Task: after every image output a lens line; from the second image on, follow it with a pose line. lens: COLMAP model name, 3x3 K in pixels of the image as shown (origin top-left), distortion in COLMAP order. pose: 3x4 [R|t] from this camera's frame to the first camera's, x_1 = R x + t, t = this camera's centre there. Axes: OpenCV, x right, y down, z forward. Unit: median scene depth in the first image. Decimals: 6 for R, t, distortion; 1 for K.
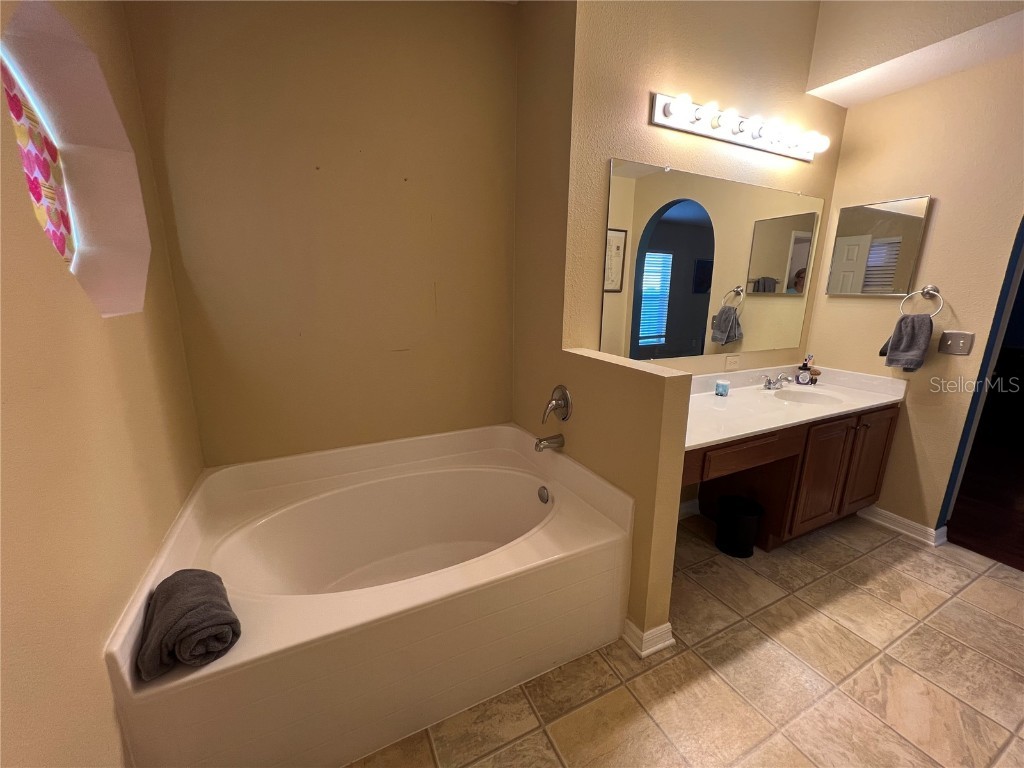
lens RADIAL K [[411.2, 0, 514.4], [0, 411.2, 385.0], [0, 0, 1]] dist [-0.000071, -0.000122]
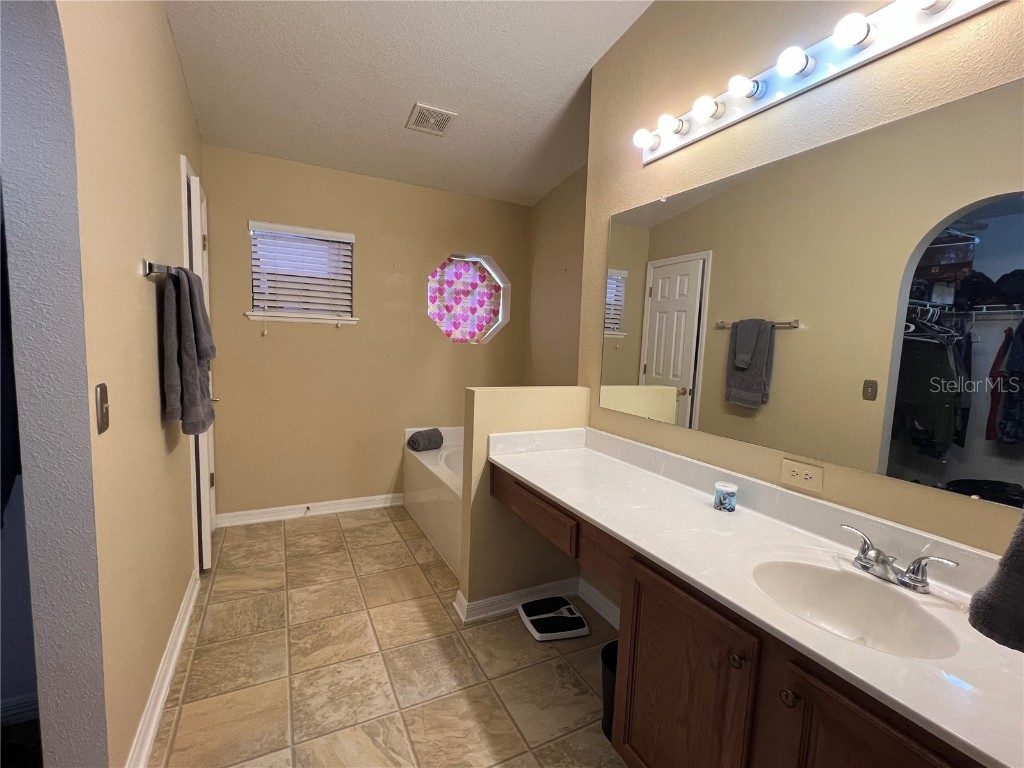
lens RADIAL K [[460.1, 0, 512.0], [0, 460.1, 384.0], [0, 0, 1]] dist [-0.000386, 0.000005]
pose [[0.006149, 0.086552, -0.996228, 1.785358], [-0.263963, 0.961052, 0.081866, -0.188664], [0.964513, 0.262464, 0.028756, 0.997705]]
